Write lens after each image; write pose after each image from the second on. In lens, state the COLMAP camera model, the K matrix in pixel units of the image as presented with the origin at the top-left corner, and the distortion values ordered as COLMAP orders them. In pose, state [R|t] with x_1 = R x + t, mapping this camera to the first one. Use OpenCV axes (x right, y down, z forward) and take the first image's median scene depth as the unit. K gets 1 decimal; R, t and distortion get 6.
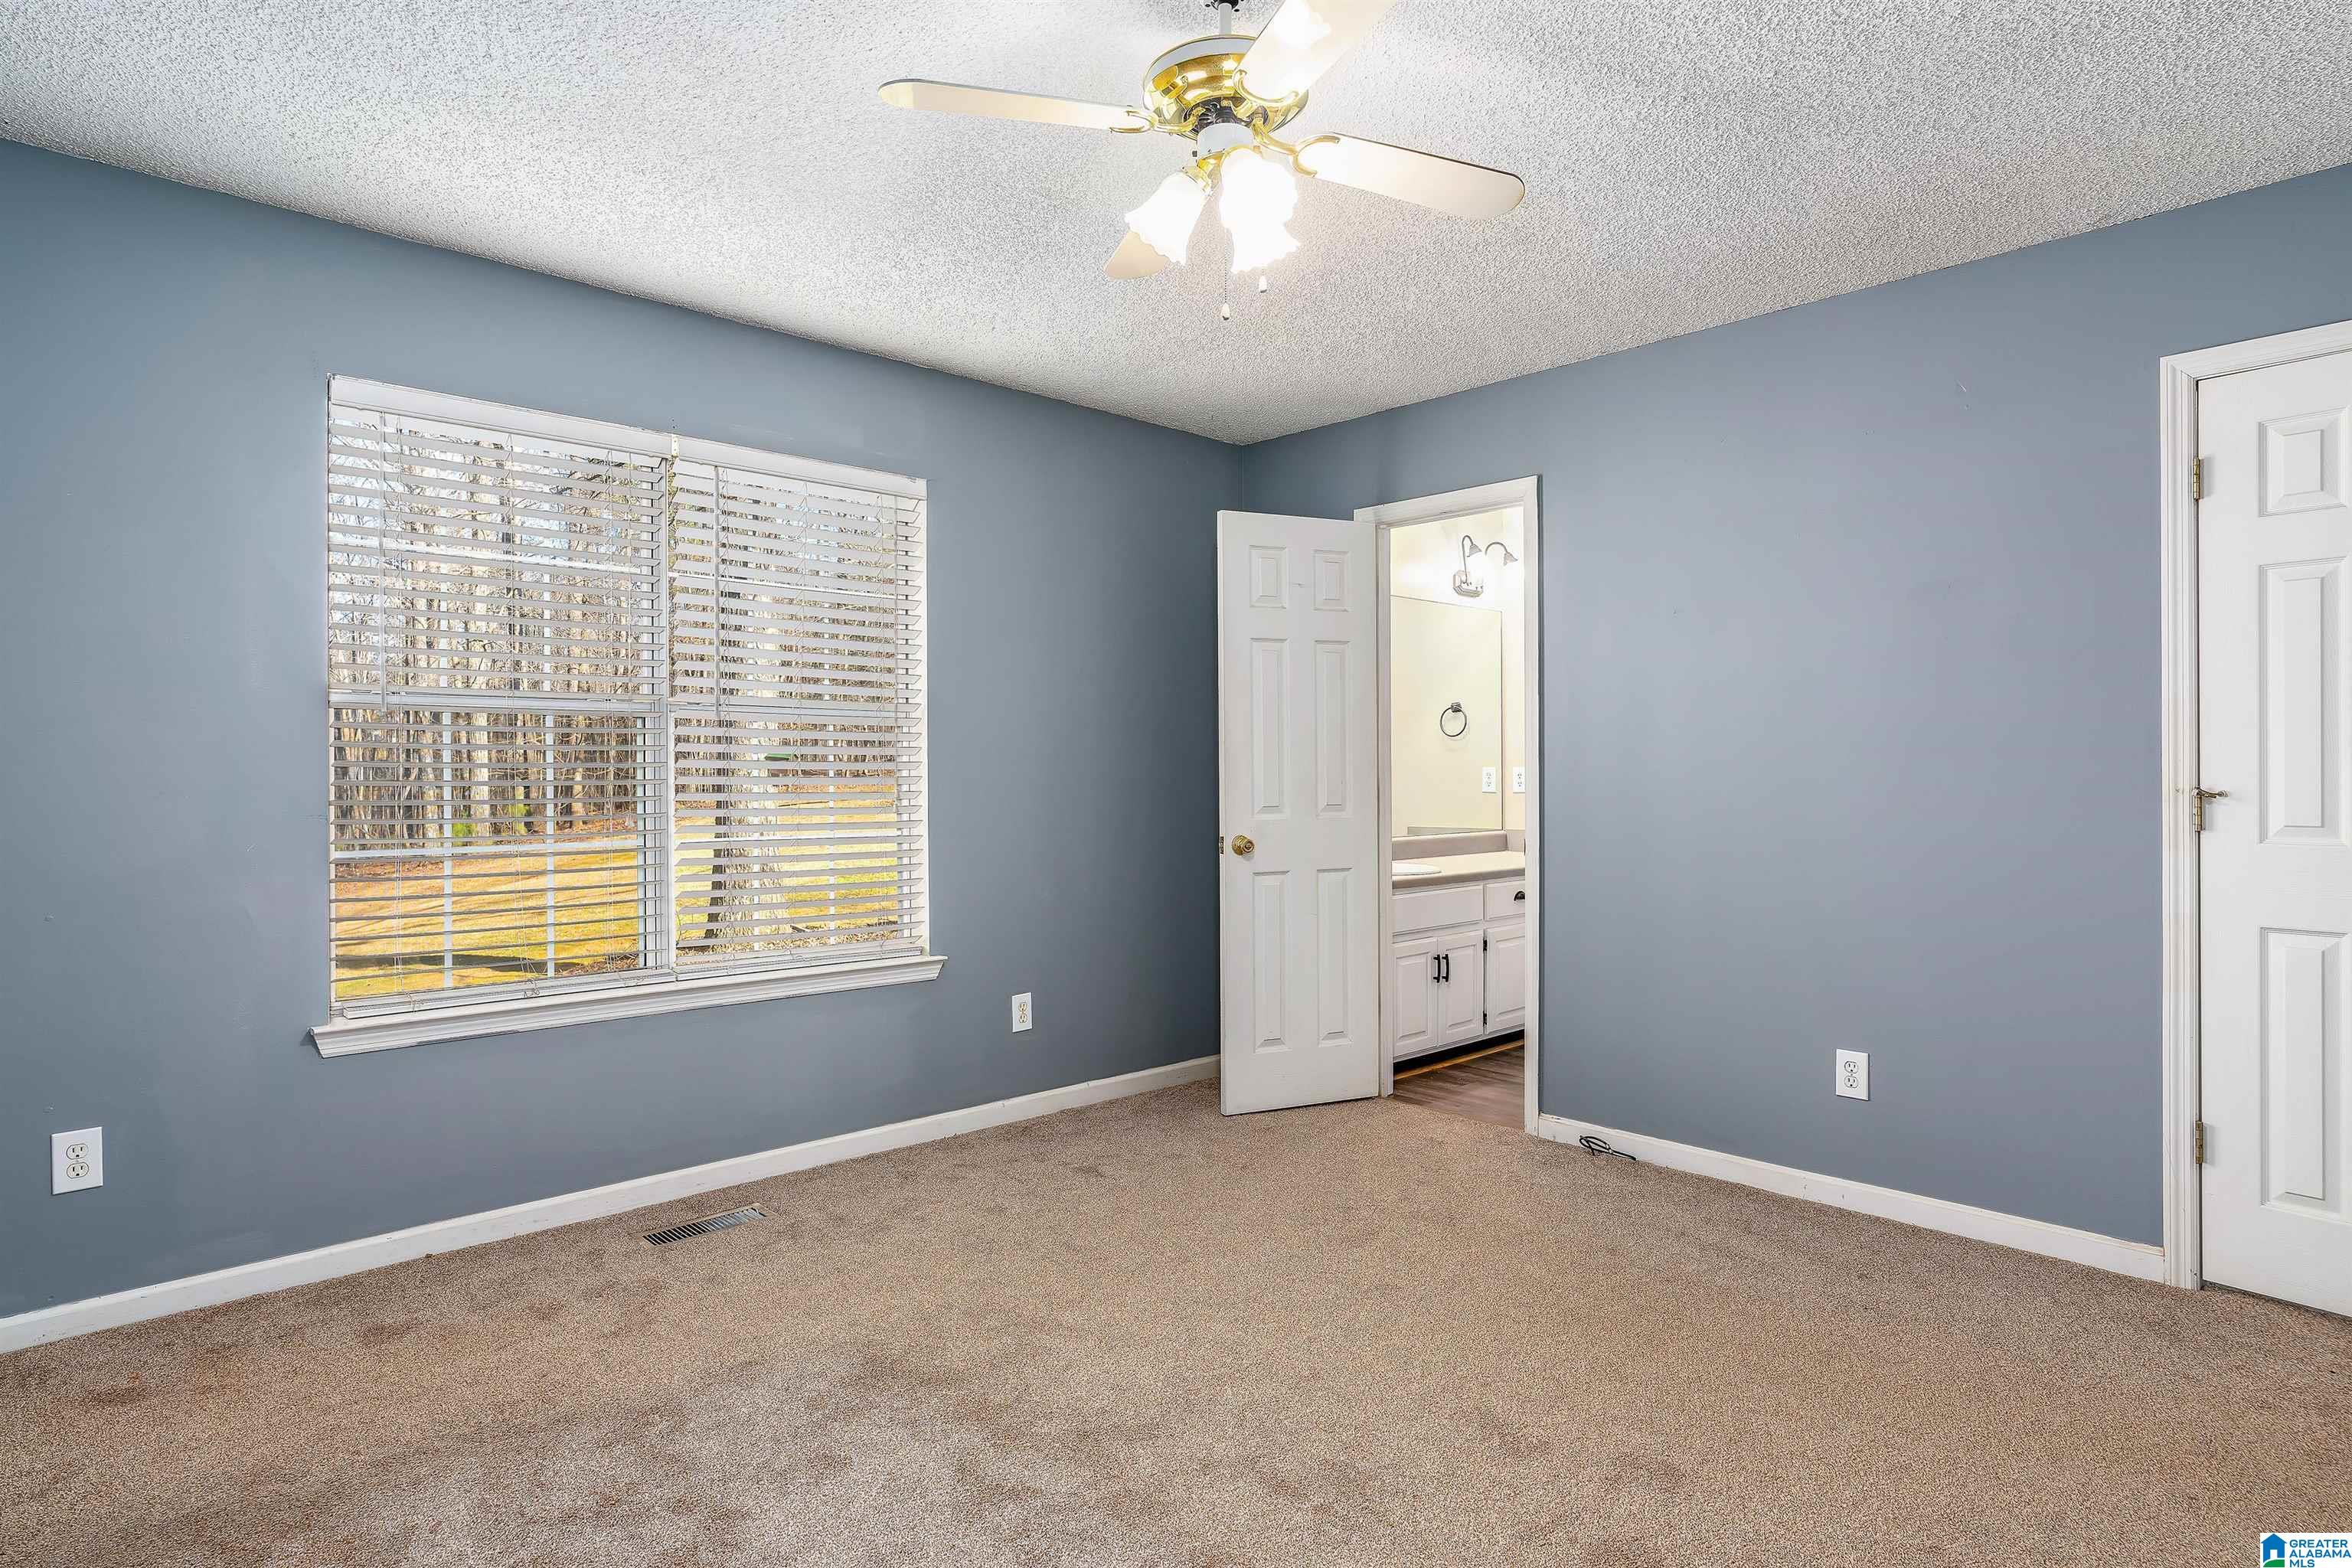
lens RADIAL K [[1229.4, 0, 1179.5], [0, 1229.4, 777.0], [0, 0, 1]] dist [-0.026074, -0.000745]
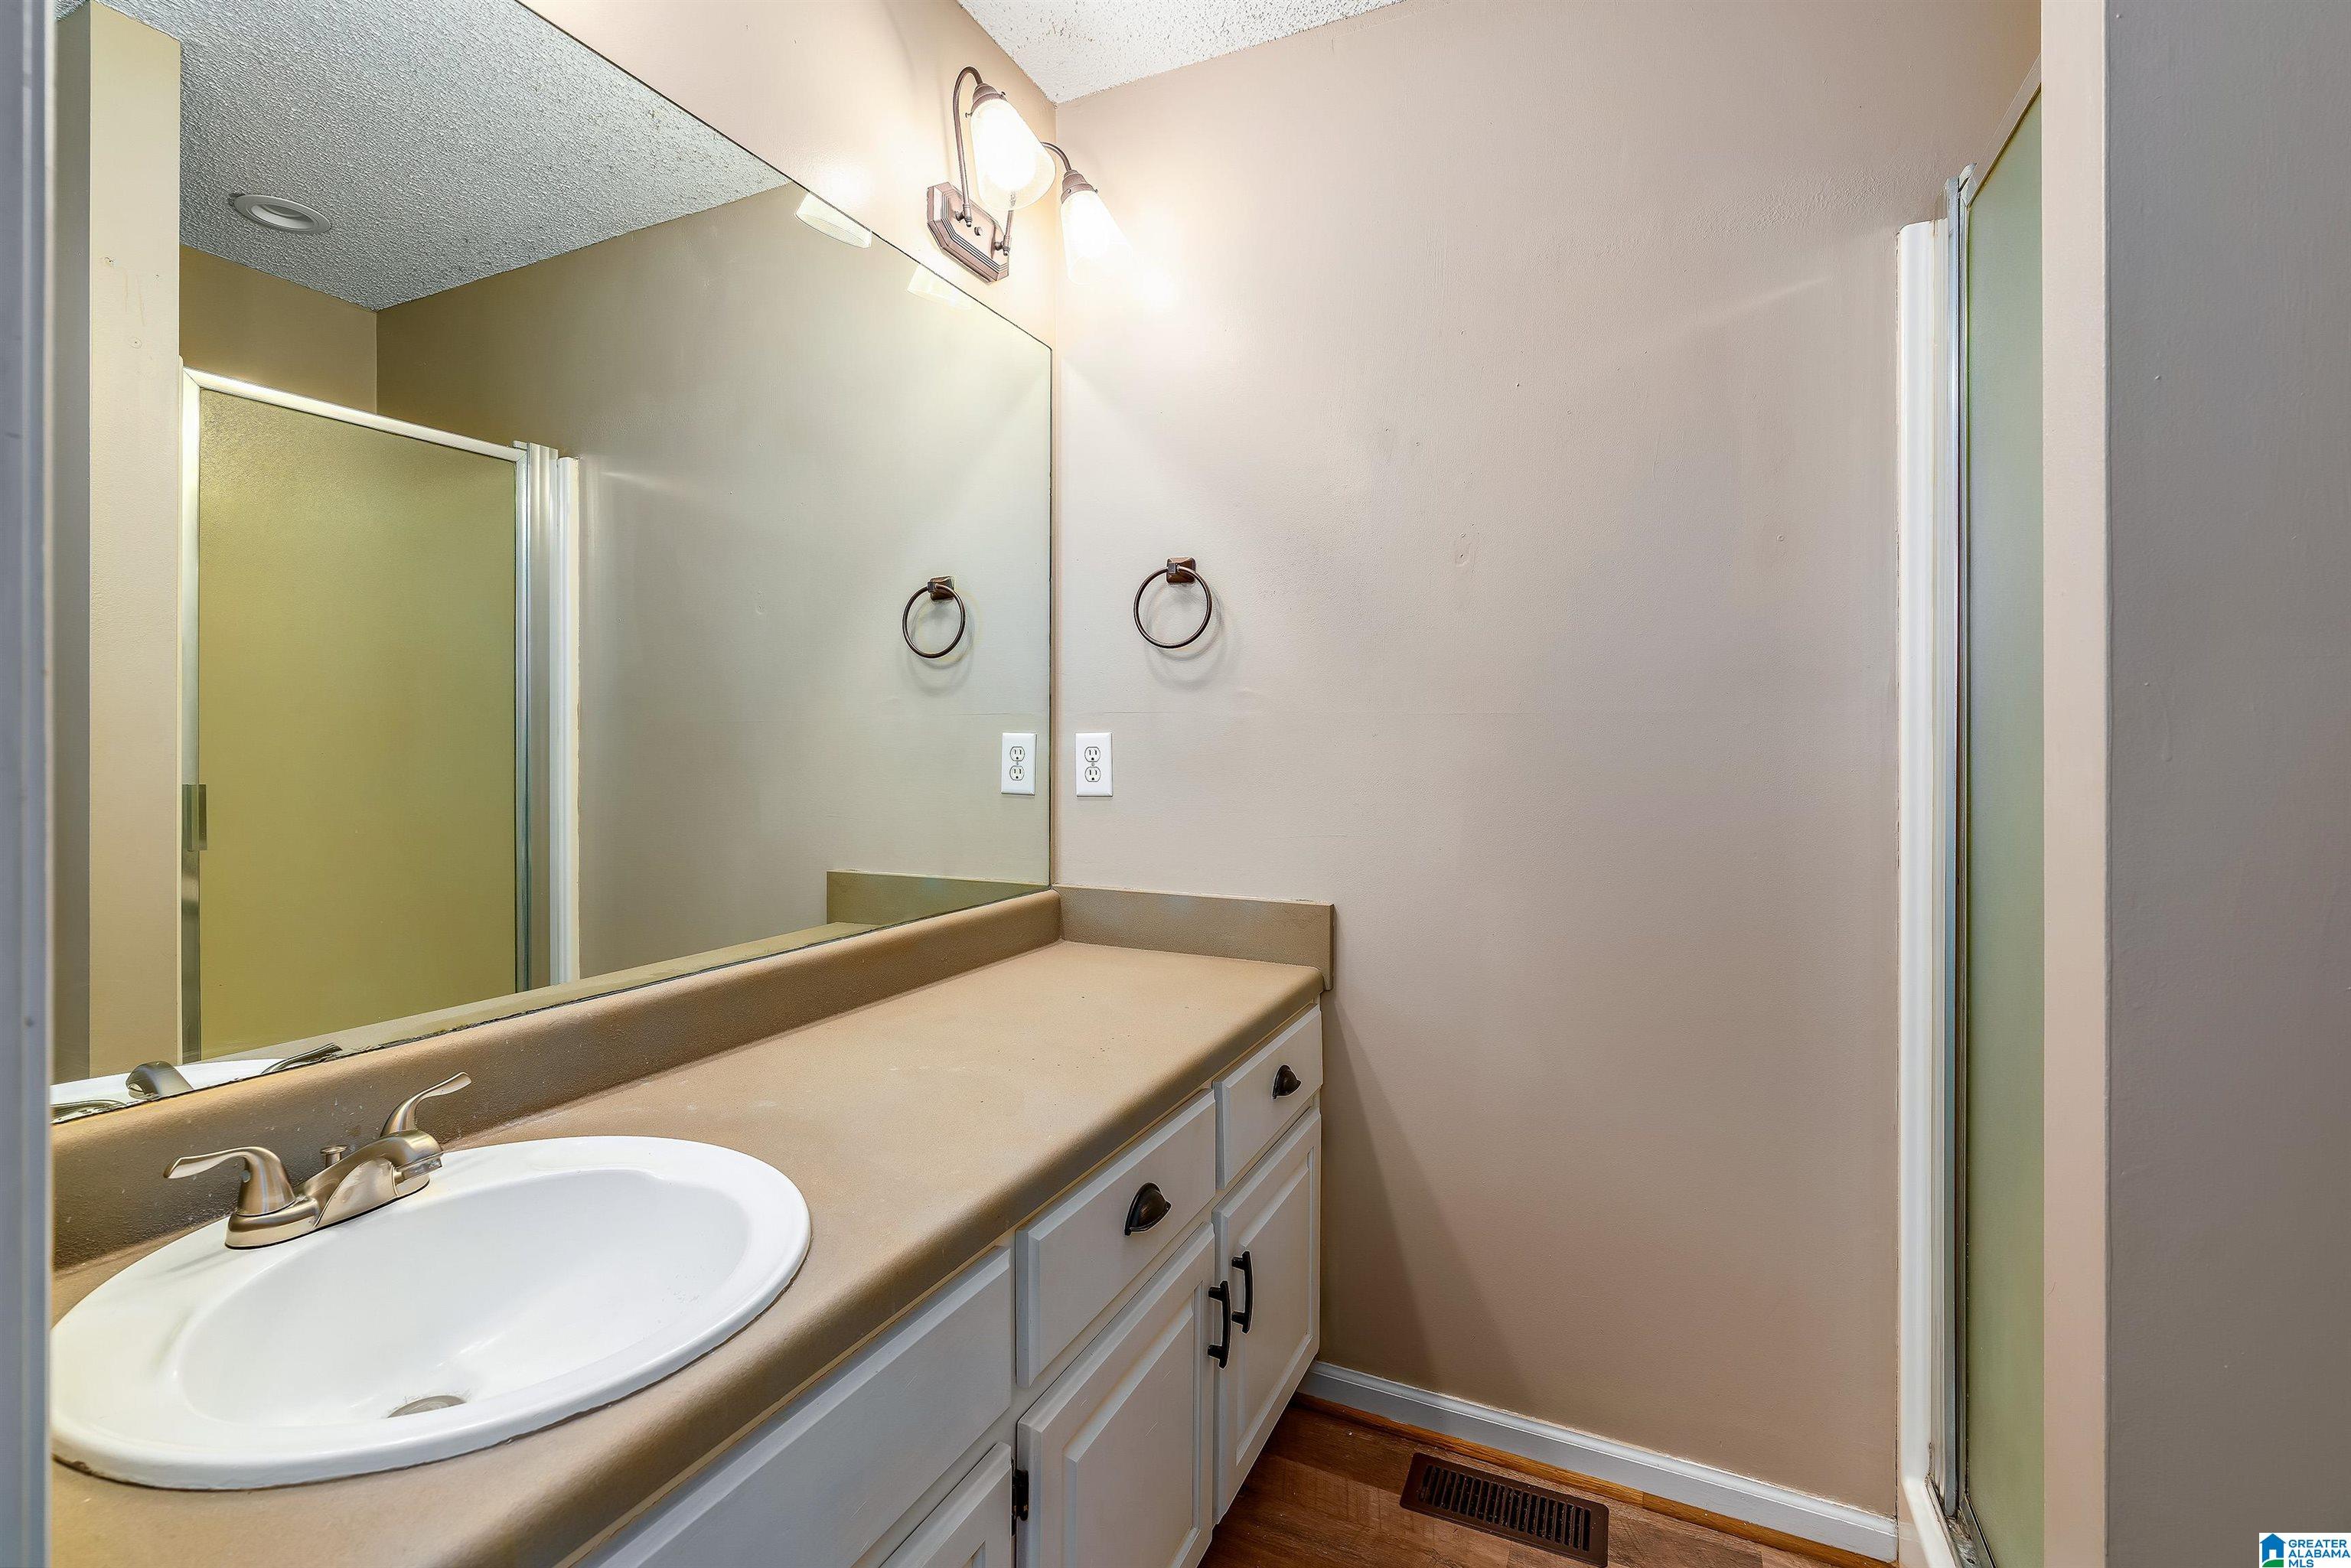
lens RADIAL K [[1046.8, 0, 1174.4], [0, 1046.8, 763.1], [0, 0, 1]] dist [-0.016614, -0.000122]
pose [[0.917646, 0.000987, 0.397397, 0.165964], [-0.005055, 0.999945, 0.009188, -0.001581], [-0.397366, -0.010440, 0.917601, 0.678803]]
